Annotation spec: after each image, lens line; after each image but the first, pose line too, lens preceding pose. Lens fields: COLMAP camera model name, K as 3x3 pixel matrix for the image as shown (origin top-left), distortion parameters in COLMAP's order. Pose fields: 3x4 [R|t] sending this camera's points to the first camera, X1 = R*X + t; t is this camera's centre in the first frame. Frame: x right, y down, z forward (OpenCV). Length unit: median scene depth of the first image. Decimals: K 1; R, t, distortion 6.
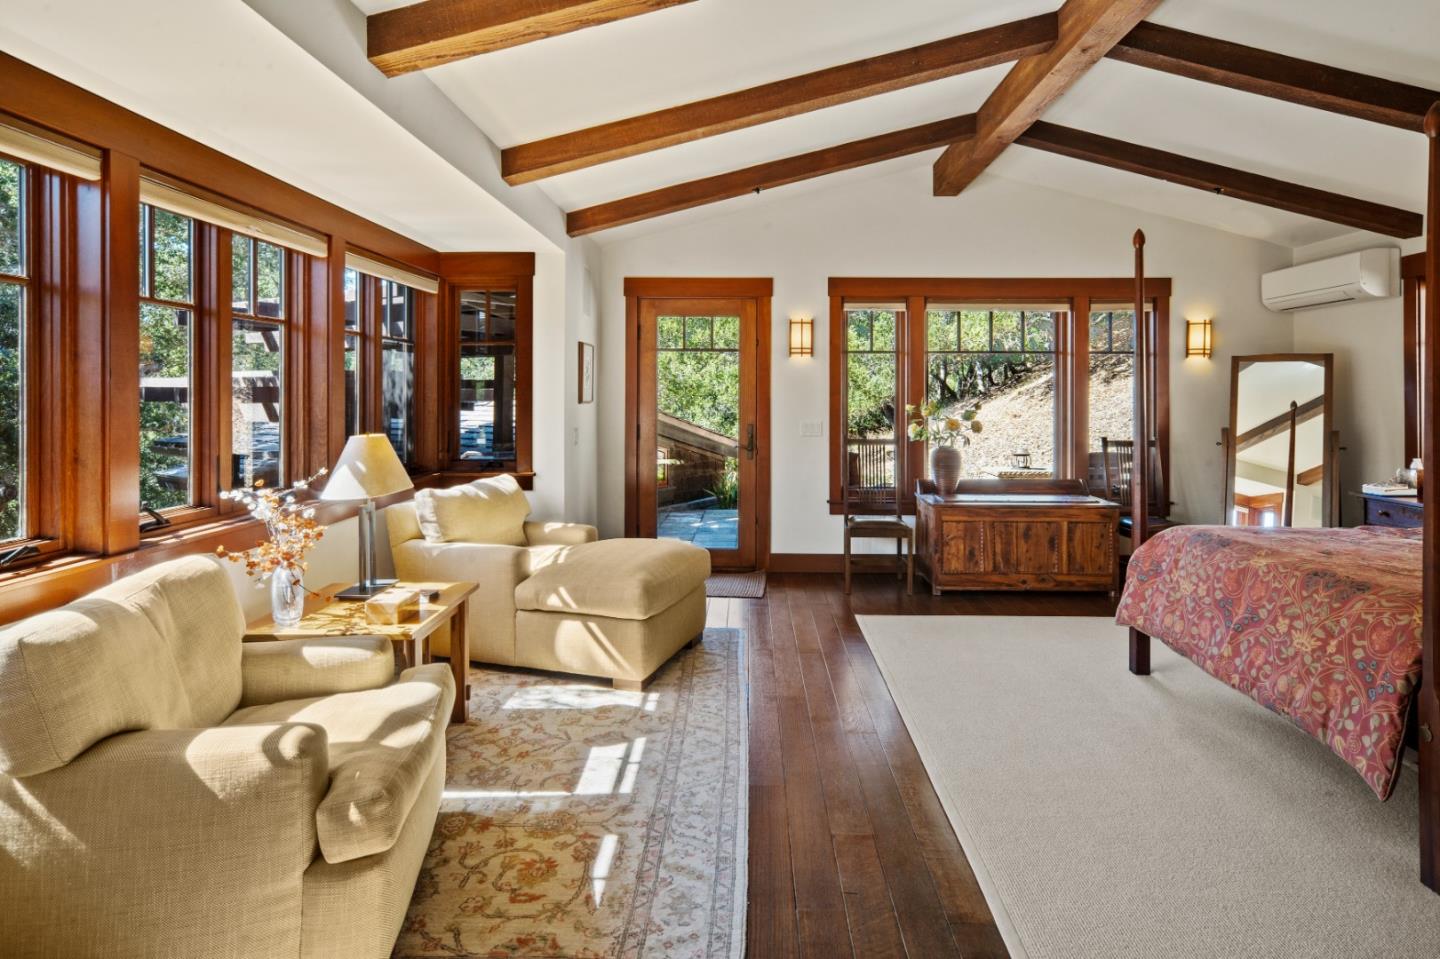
lens RADIAL K [[761.5, 0, 728.8], [0, 761.5, 398.5], [0, 0, 1]] dist [-0.002348, 0.000004]
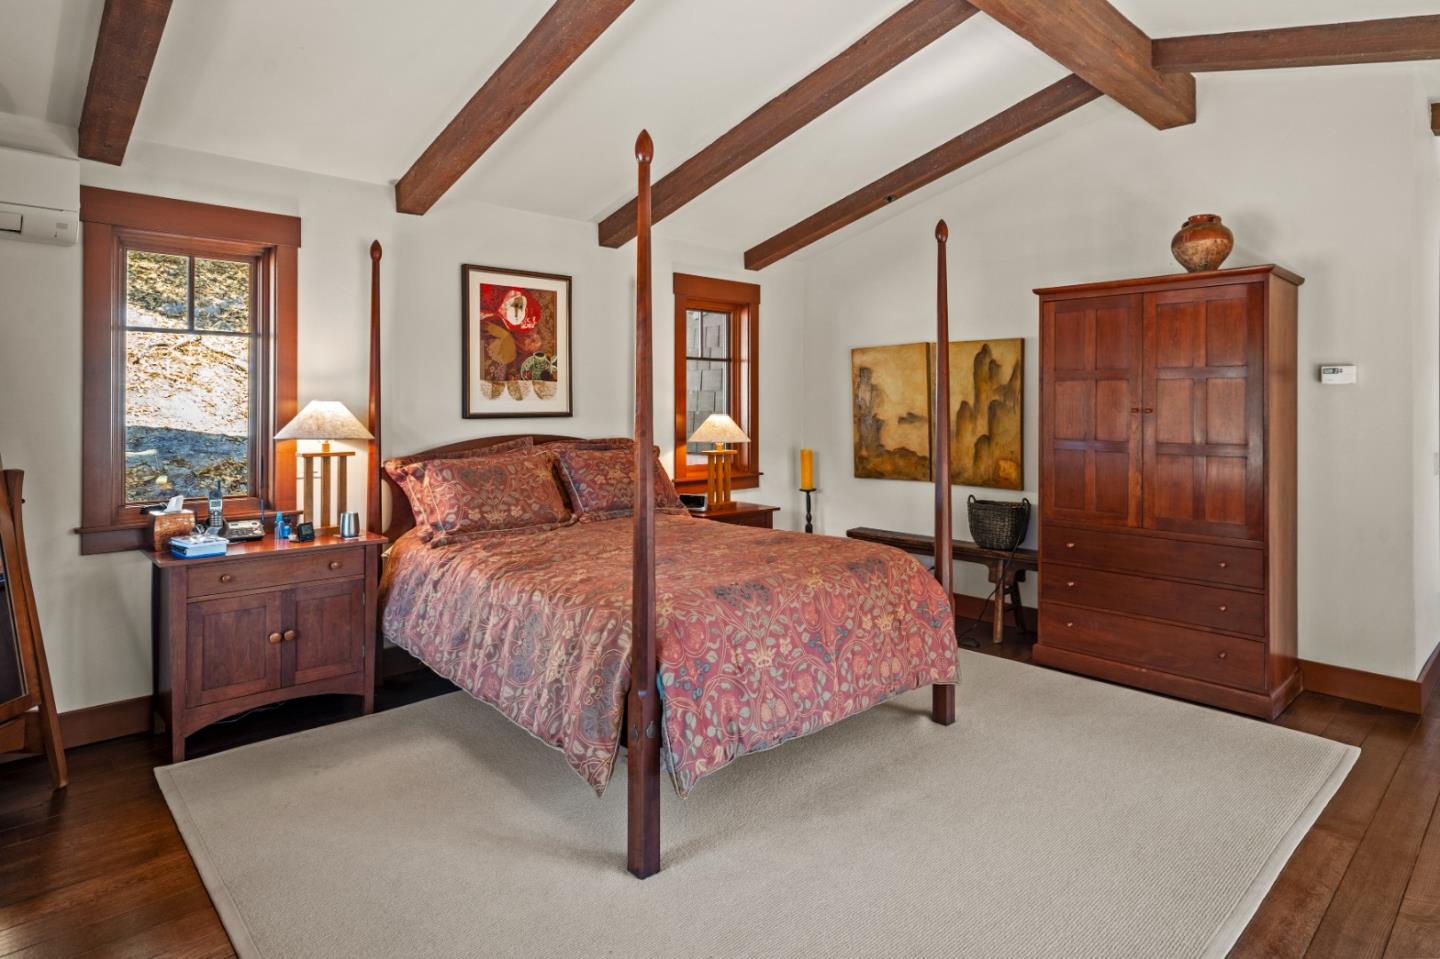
lens RADIAL K [[801.9, 0, 719.3], [0, 801.9, 404.7], [0, 0, 1]] dist [0.001350, 0.000798]
pose [[-0.701045, -0.004706, 0.713102, 0.048166], [-0.002042, 0.999987, 0.004592, -0.011026], [-0.713114, 0.001763, -0.701046, 1.418237]]
